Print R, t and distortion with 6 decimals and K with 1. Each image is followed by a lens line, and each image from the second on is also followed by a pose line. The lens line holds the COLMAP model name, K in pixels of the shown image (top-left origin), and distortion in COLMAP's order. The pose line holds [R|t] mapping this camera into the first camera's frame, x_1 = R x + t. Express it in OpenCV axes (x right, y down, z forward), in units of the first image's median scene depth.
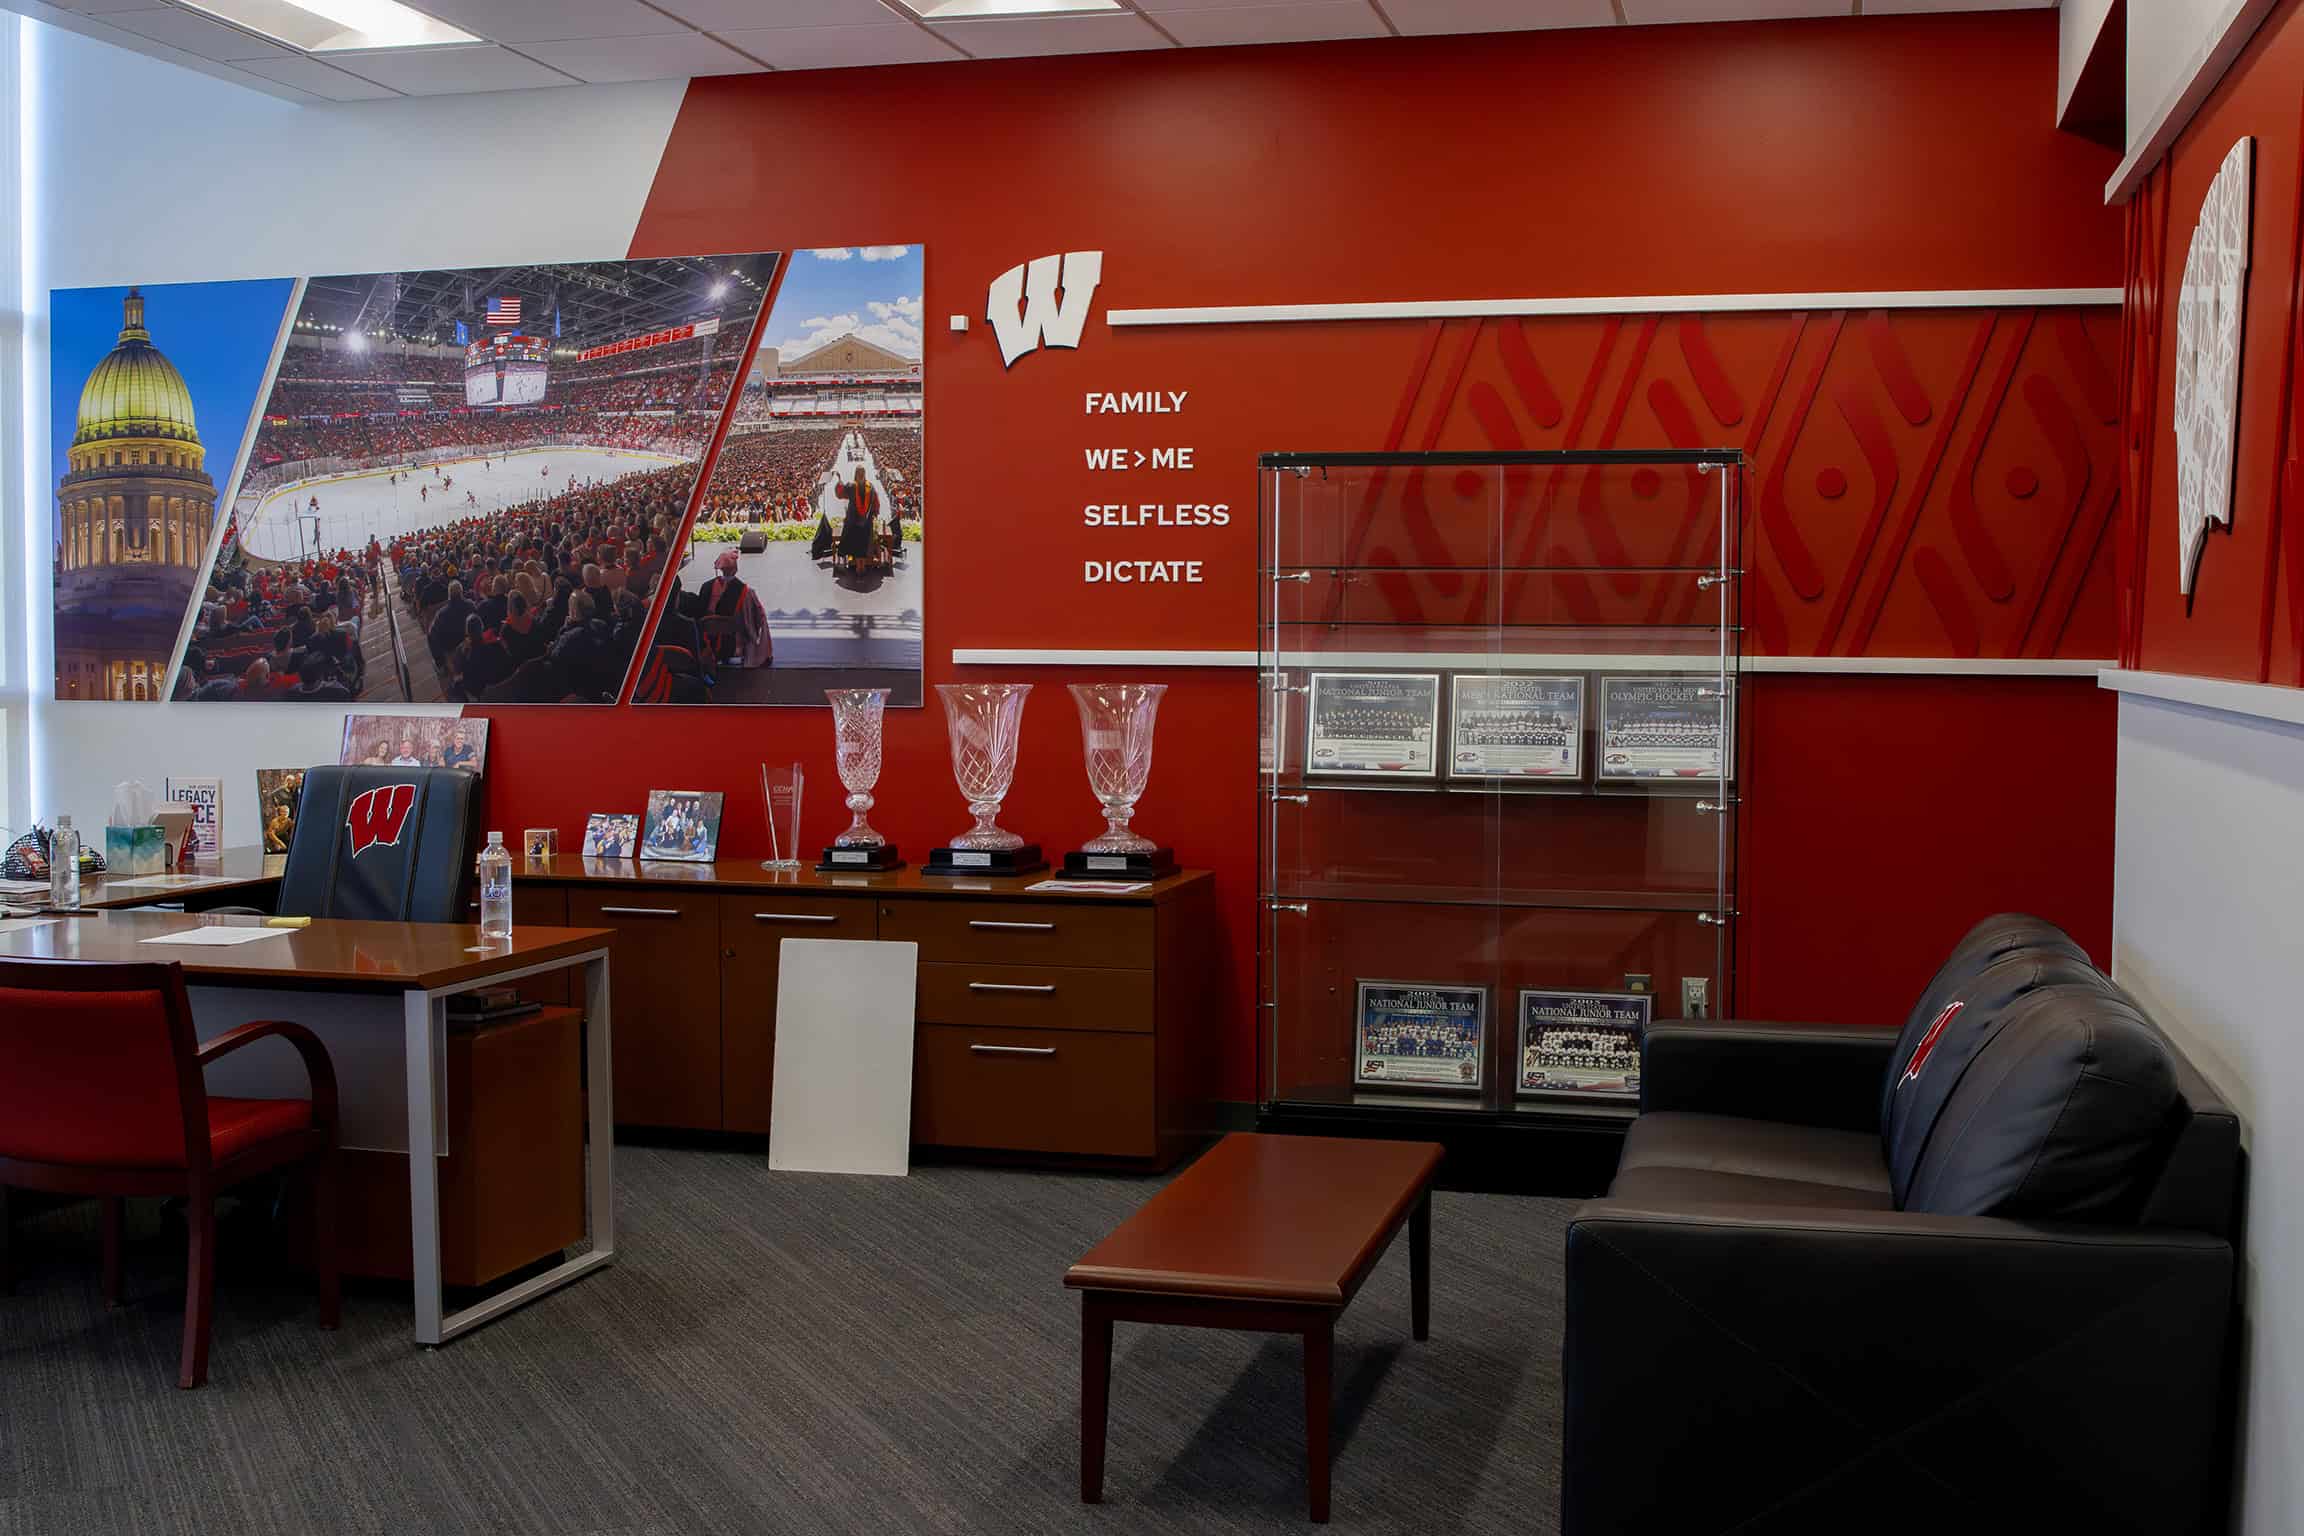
lens RADIAL K [[2592.9, 0, 1152.0], [0, 2592.9, 768.0], [0, 0, 1]] dist [-0.056062, 0.013437]
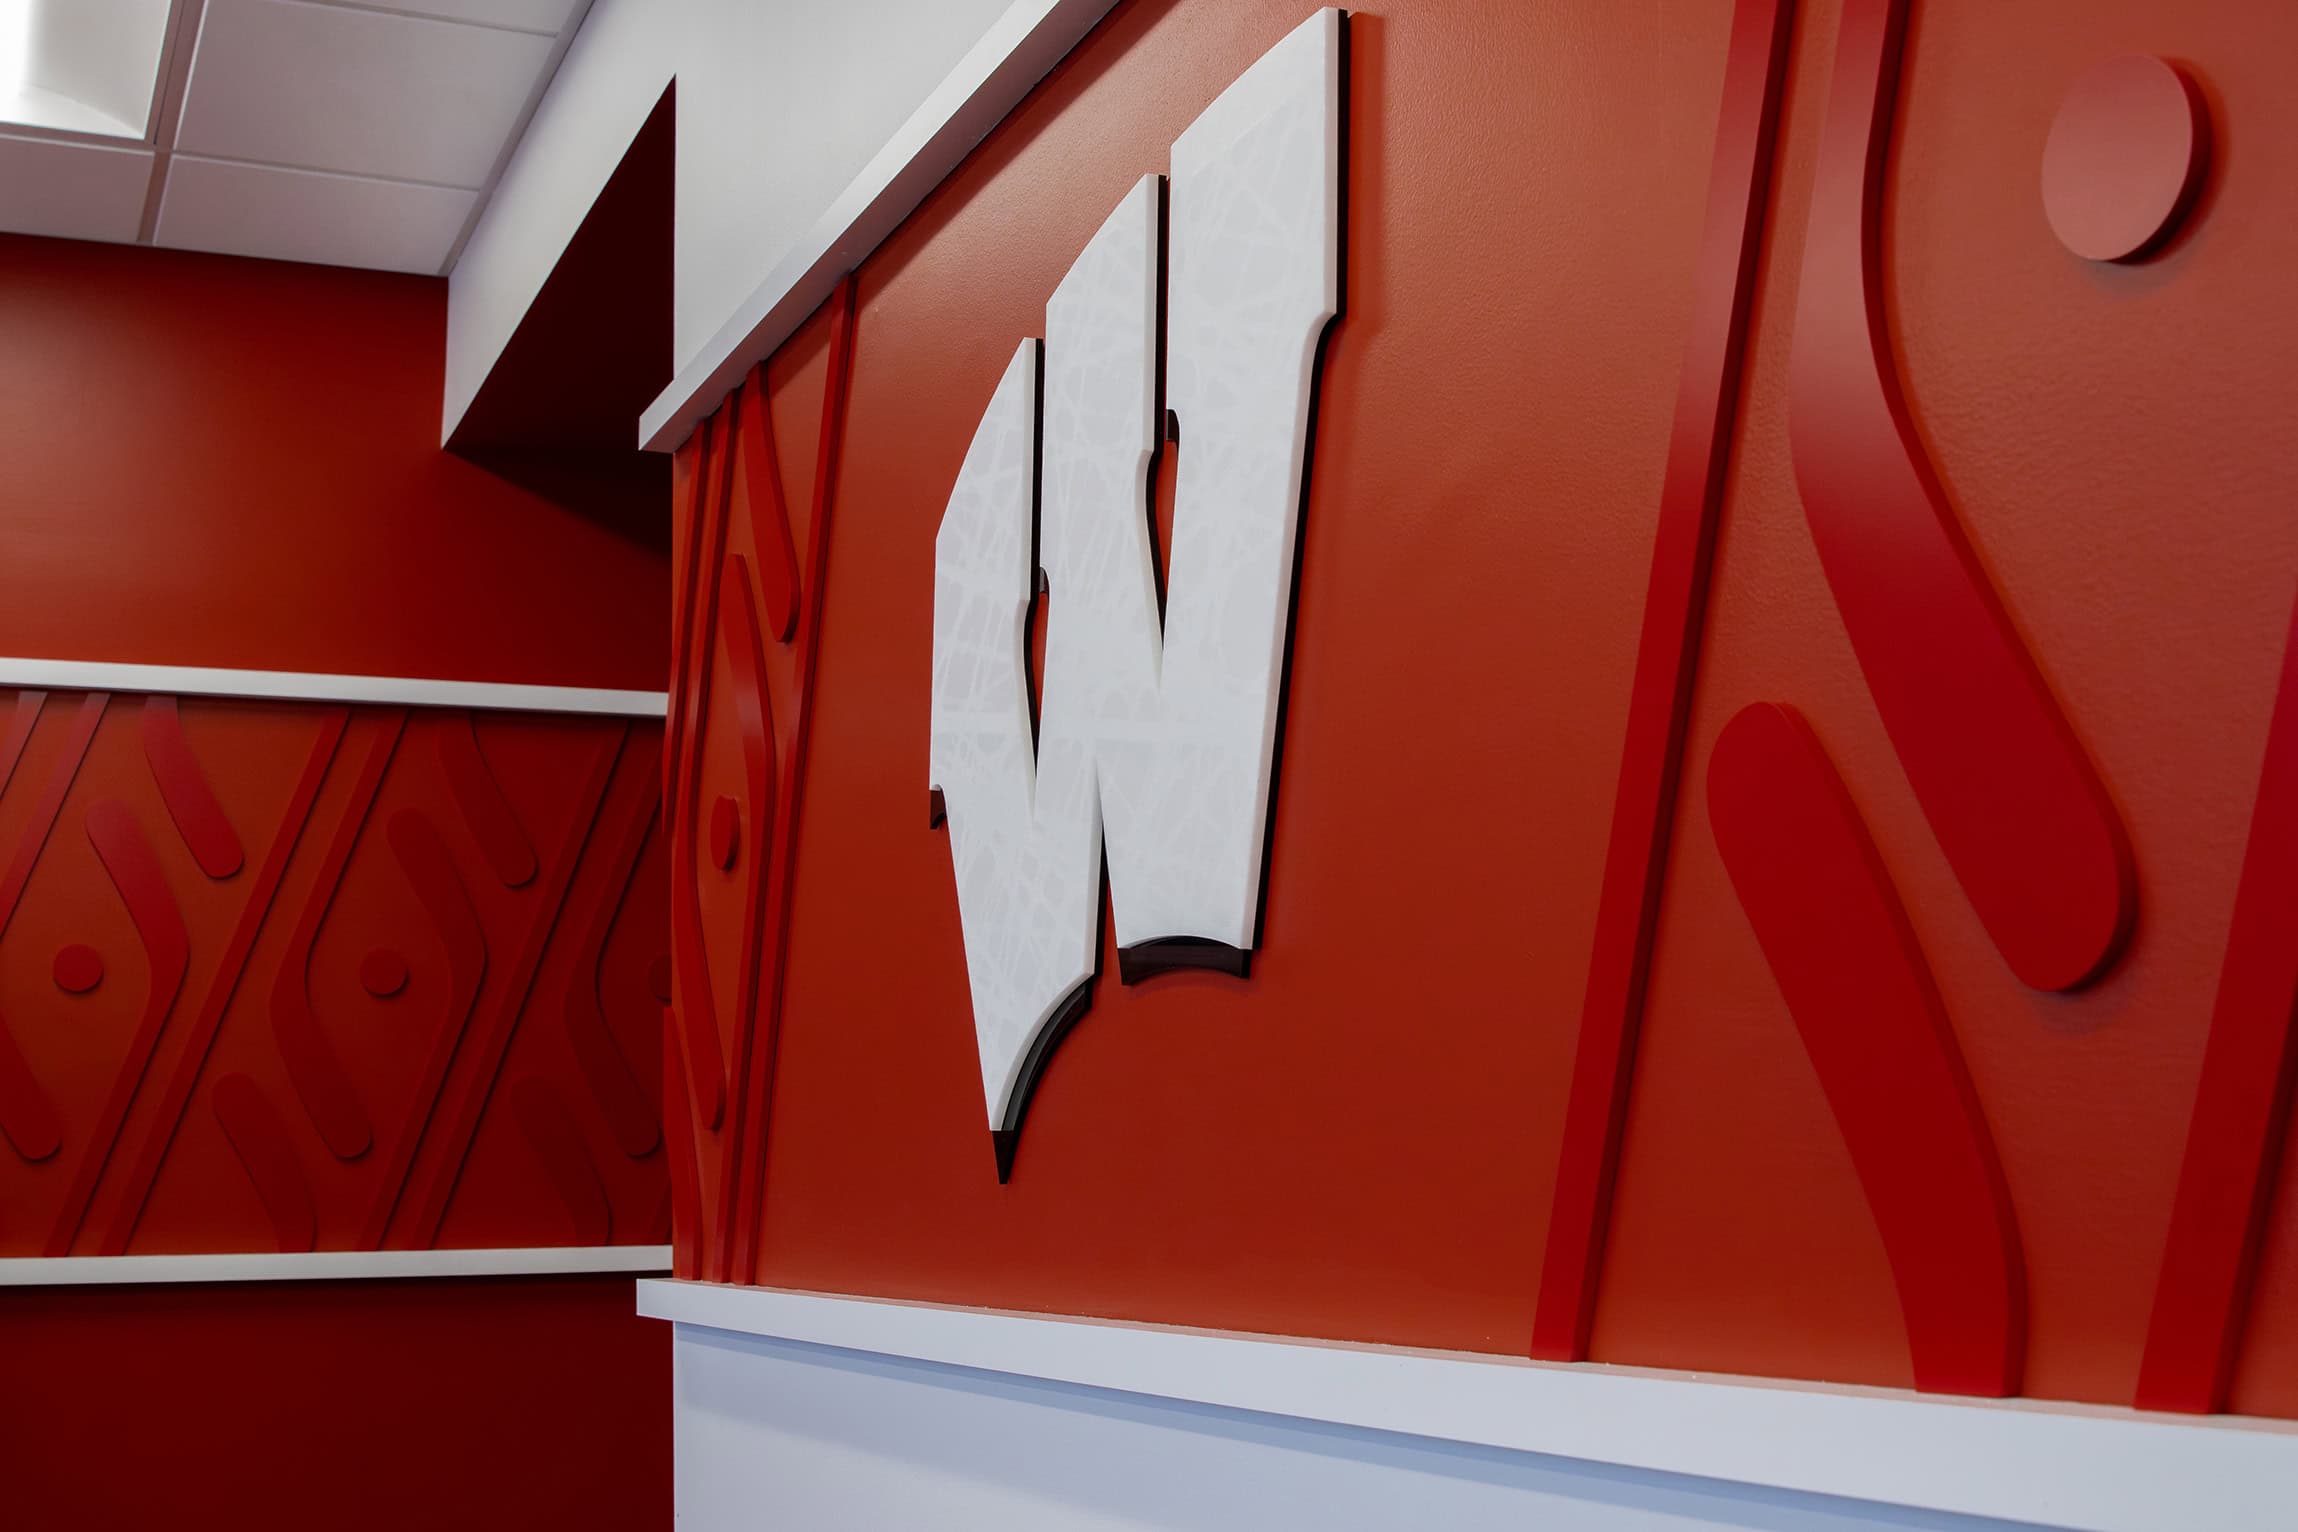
lens RADIAL K [[2586.1, 0, 1149.0], [0, 2586.1, 766.0], [0, 0, 1]] dist [-0.056062, 0.013437]
pose [[0.776868, 0.078043, 0.624808, 0.079444], [0.058926, 0.978924, -0.195541, -0.024335], [-0.626900, 0.188727, 0.755896, 0.381886]]
